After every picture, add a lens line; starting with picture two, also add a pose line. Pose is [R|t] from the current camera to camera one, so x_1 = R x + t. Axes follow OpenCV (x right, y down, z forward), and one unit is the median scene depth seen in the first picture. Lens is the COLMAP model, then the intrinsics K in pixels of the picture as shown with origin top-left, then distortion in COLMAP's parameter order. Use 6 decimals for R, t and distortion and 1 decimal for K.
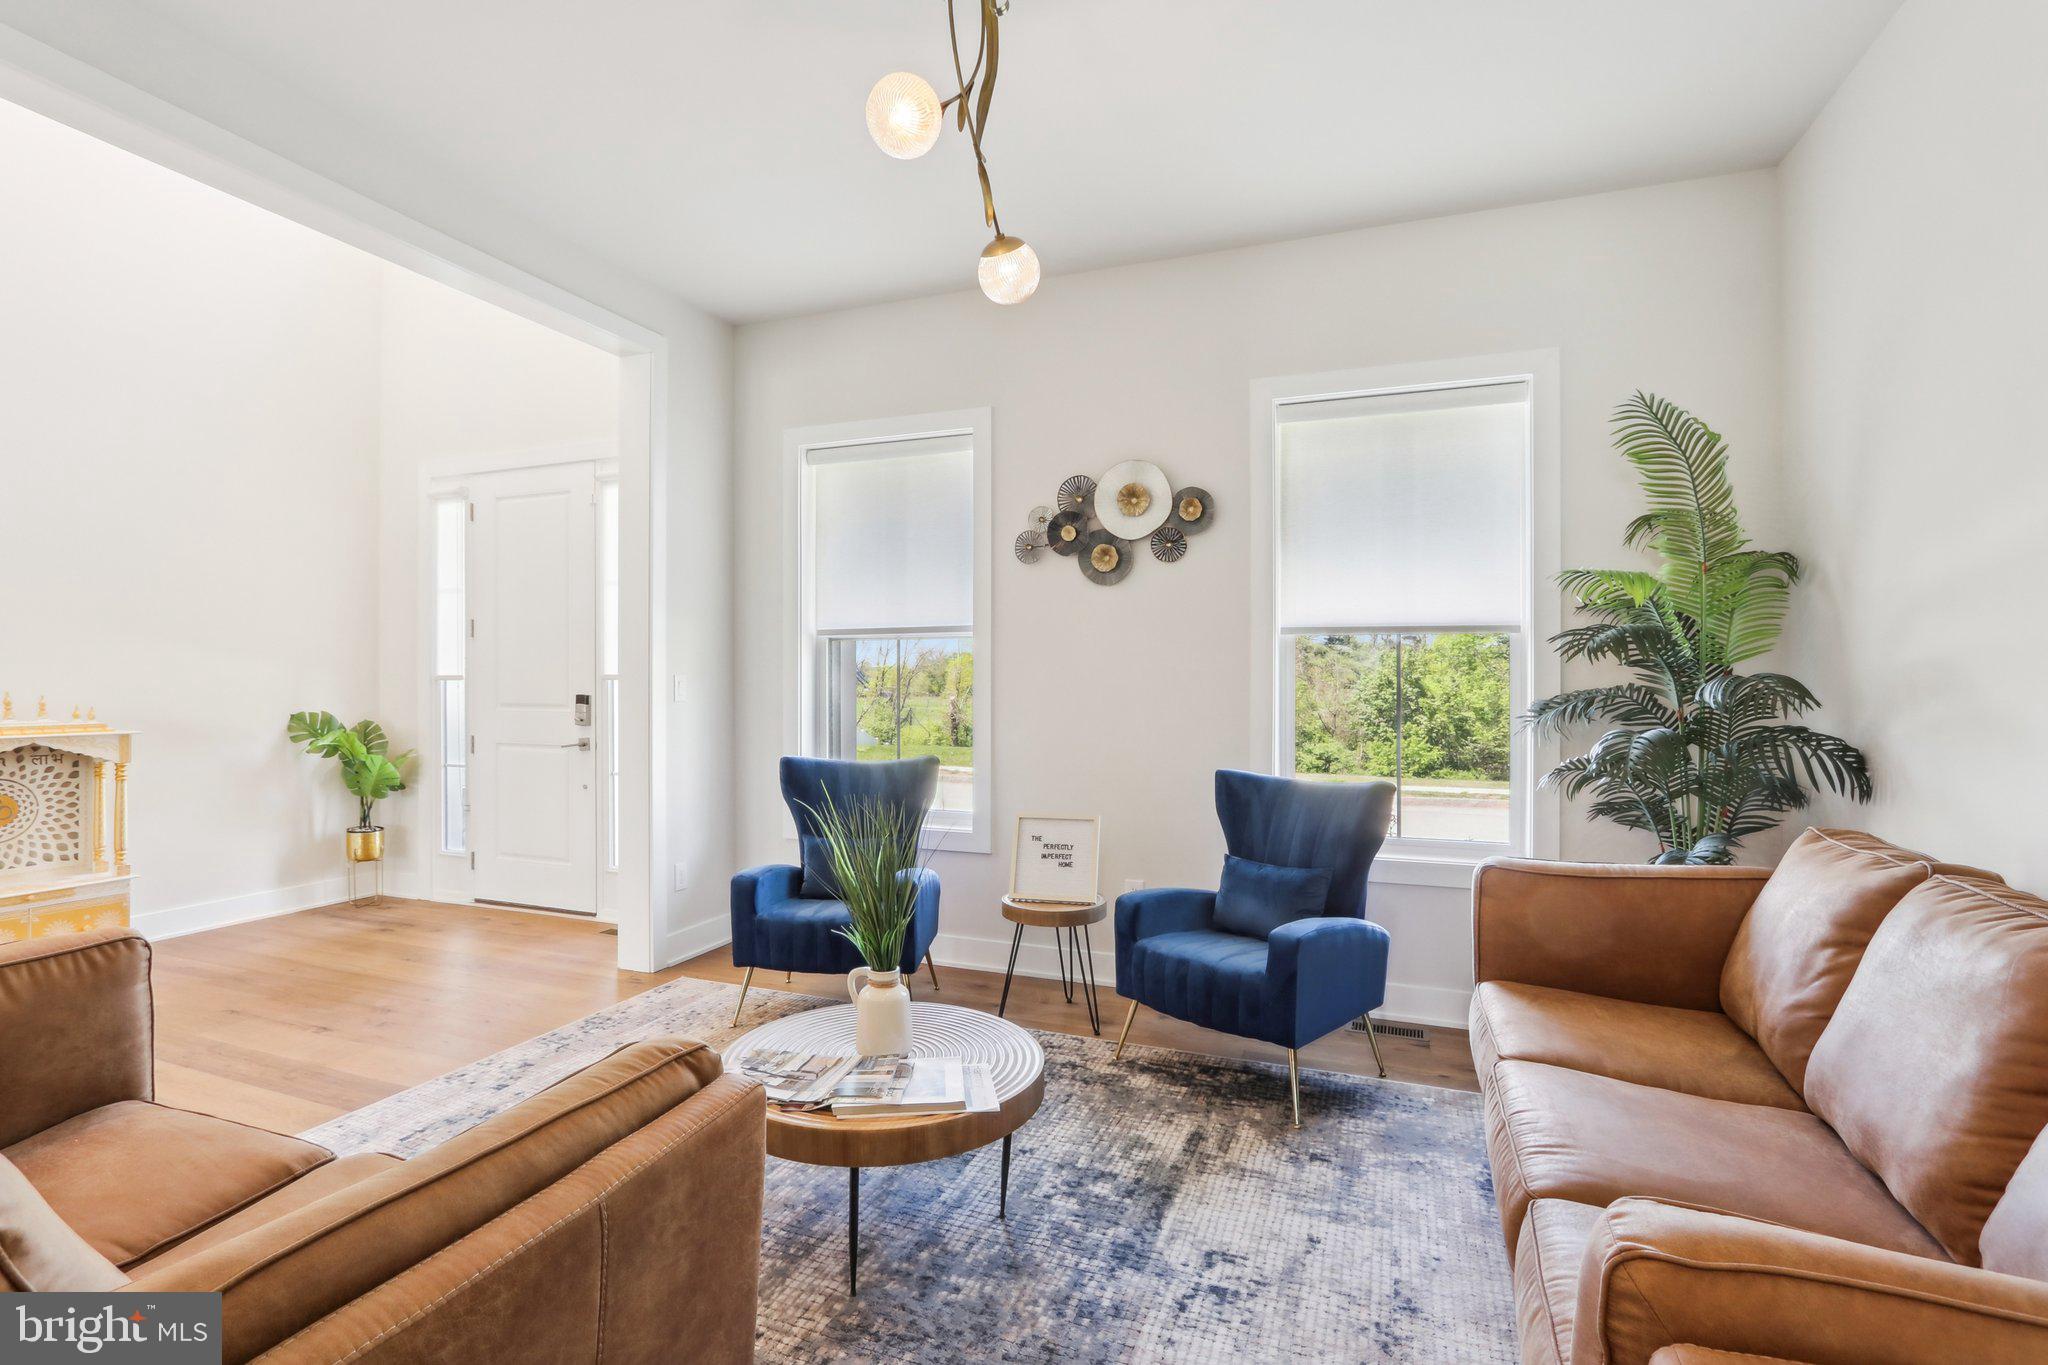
lens RADIAL K [[980.8, 0, 982.1], [0, 980.8, 689.7], [0, 0, 1]] dist [-0.017987, 0.002999]
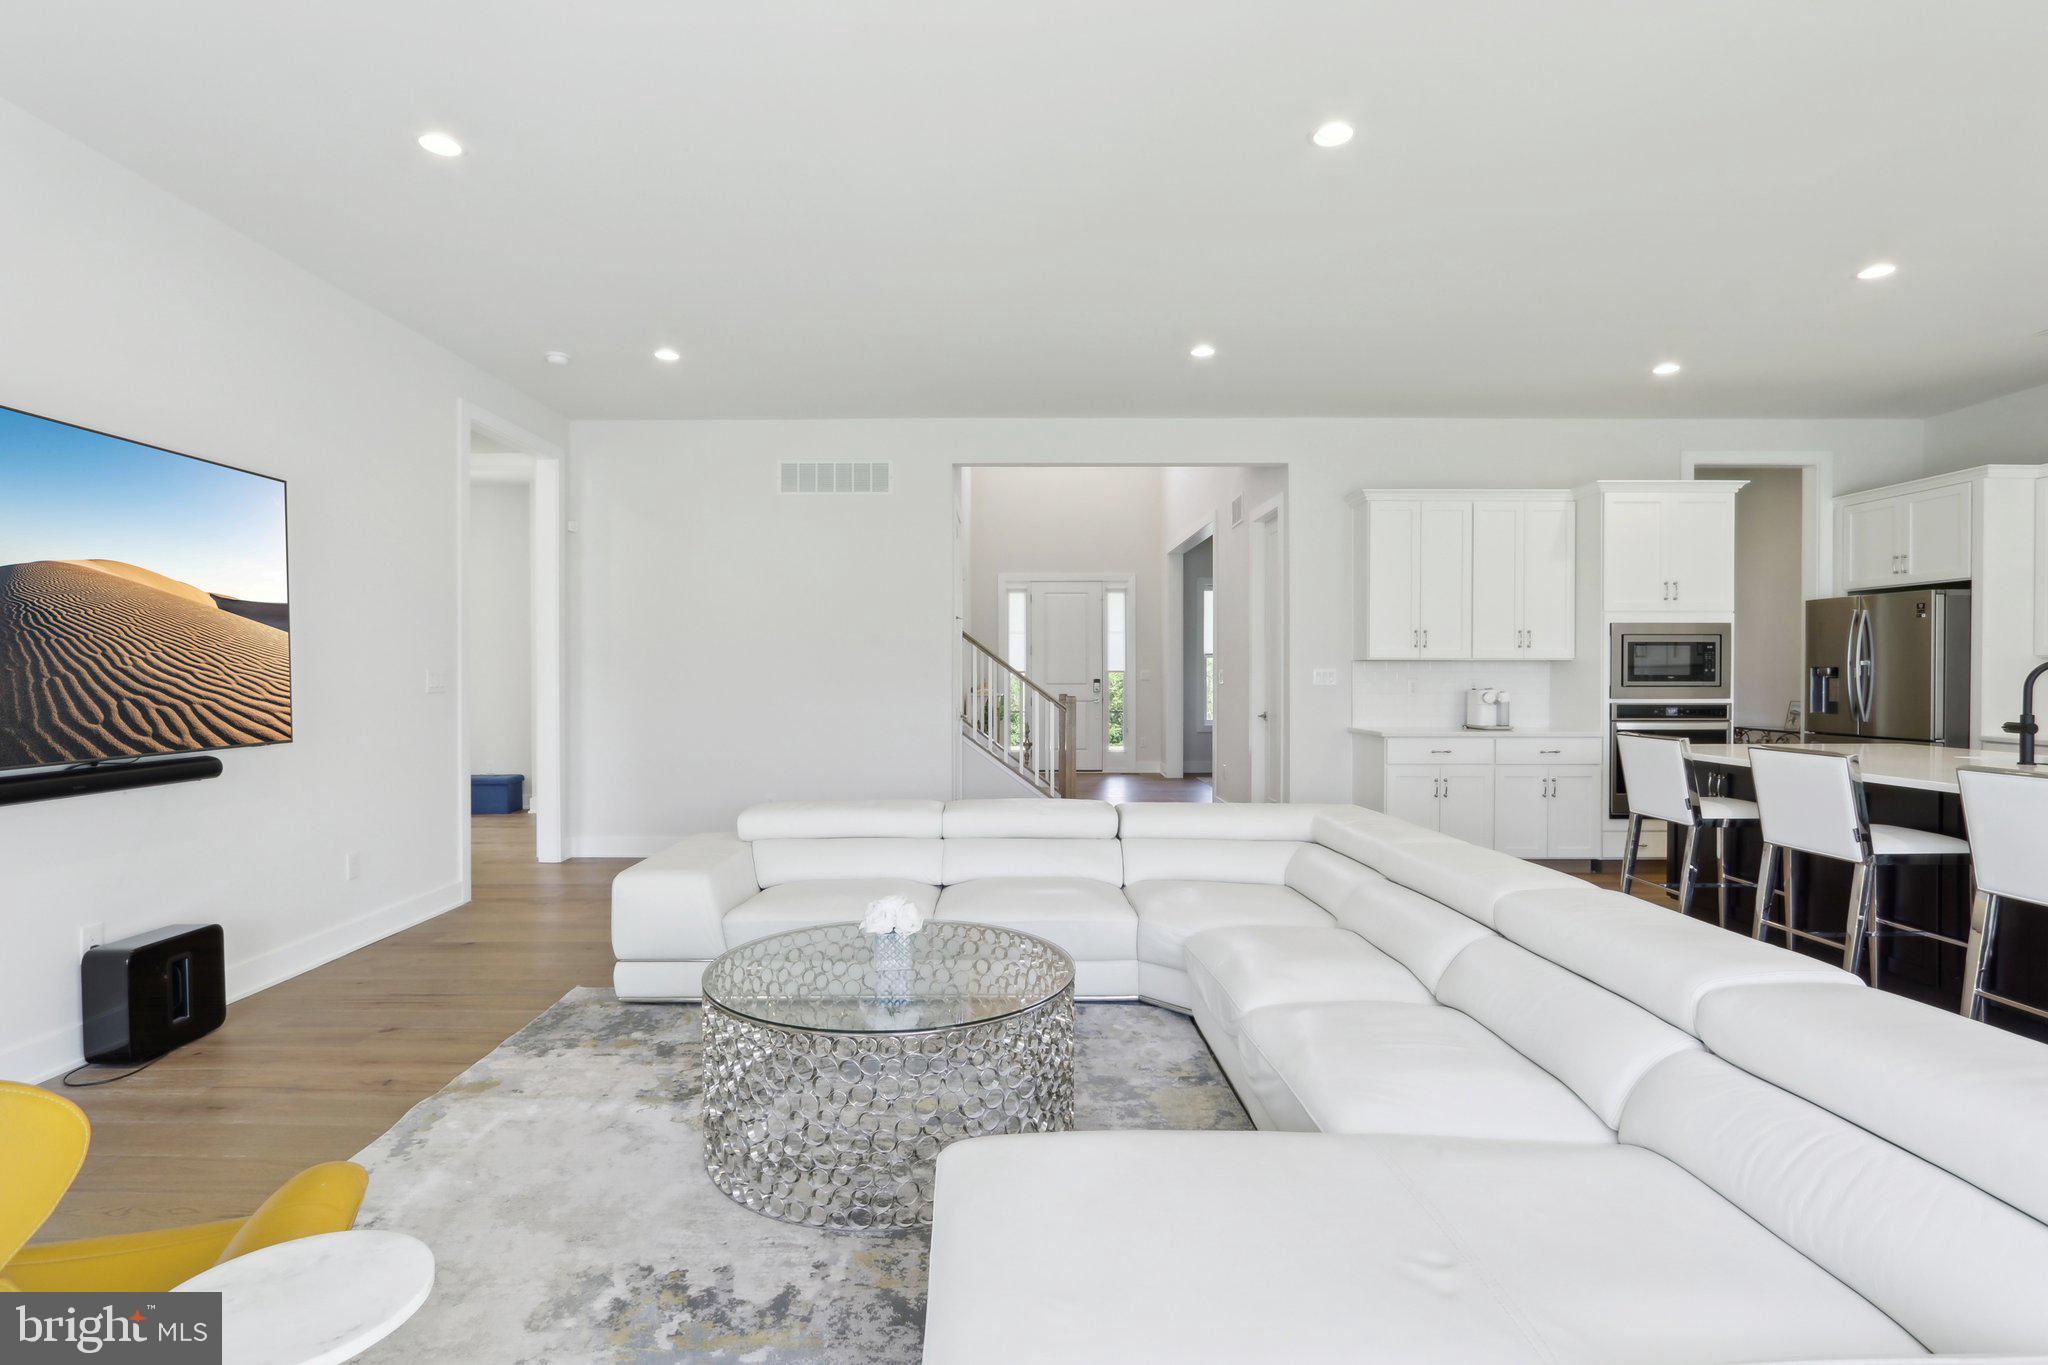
lens RADIAL K [[980.8, 0, 1006.7], [0, 980.8, 686.1], [0, 0, 1]] dist [-0.017987, 0.002999]
pose [[0.926878, -0.010095, 0.375227, -1.652046], [0.007605, 0.999938, 0.008116, 0.001767], [-0.375286, -0.004669, 0.926897, -1.253961]]
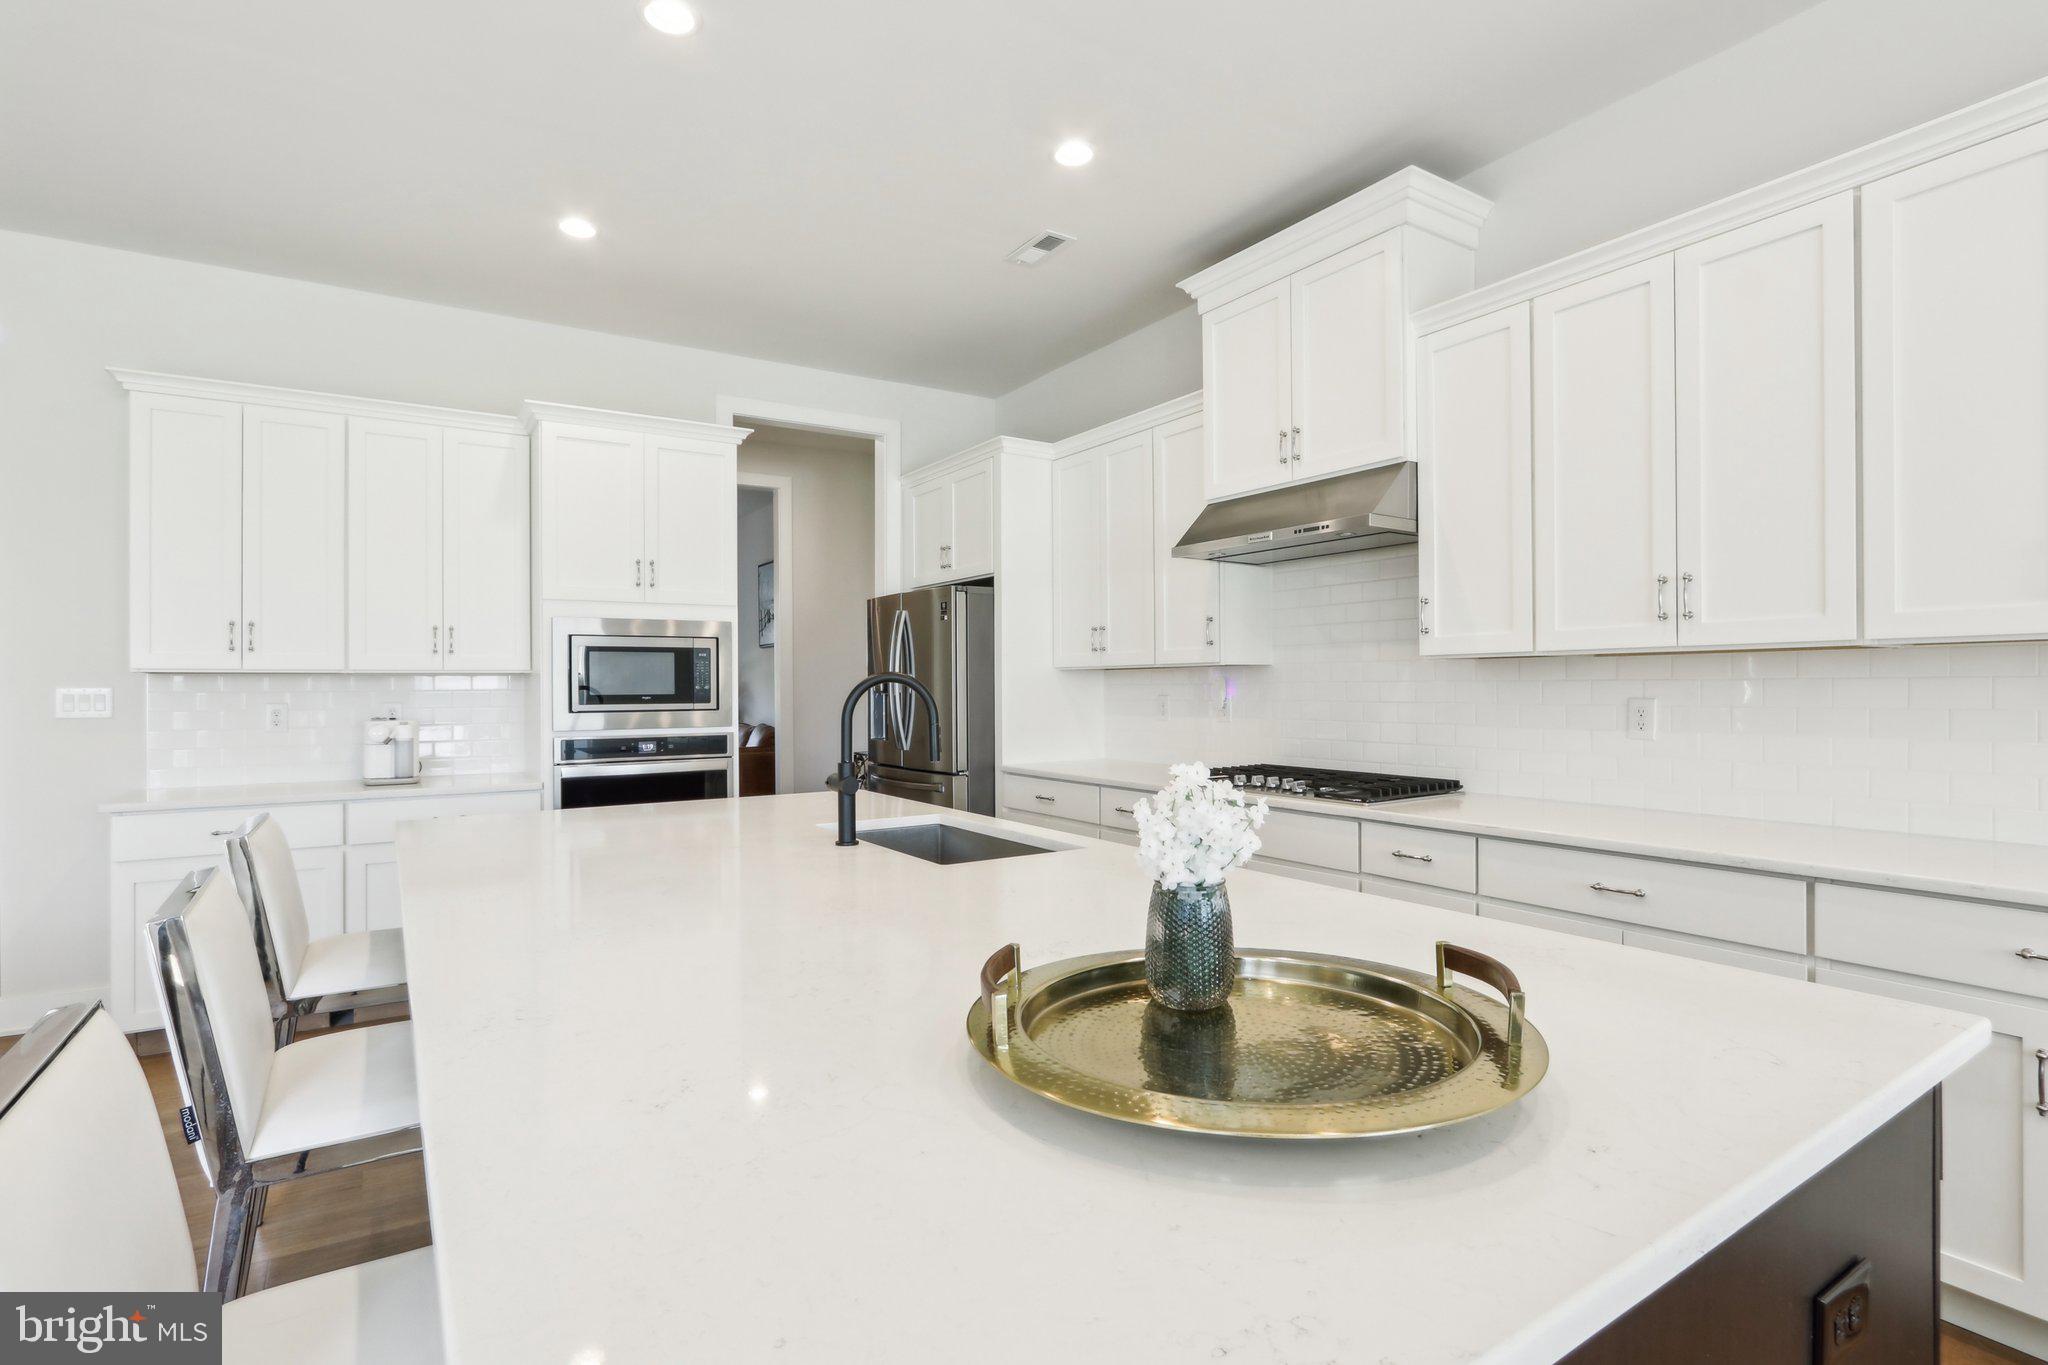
lens RADIAL K [[980.8, 0, 1007.3], [0, 980.8, 686.9], [0, 0, 1]] dist [-0.017987, 0.002999]
pose [[0.574536, -0.010384, 0.818414, -0.912268], [0.015972, 0.999871, 0.001474, 0.001213], [-0.818324, 0.012225, 0.574628, -1.178596]]
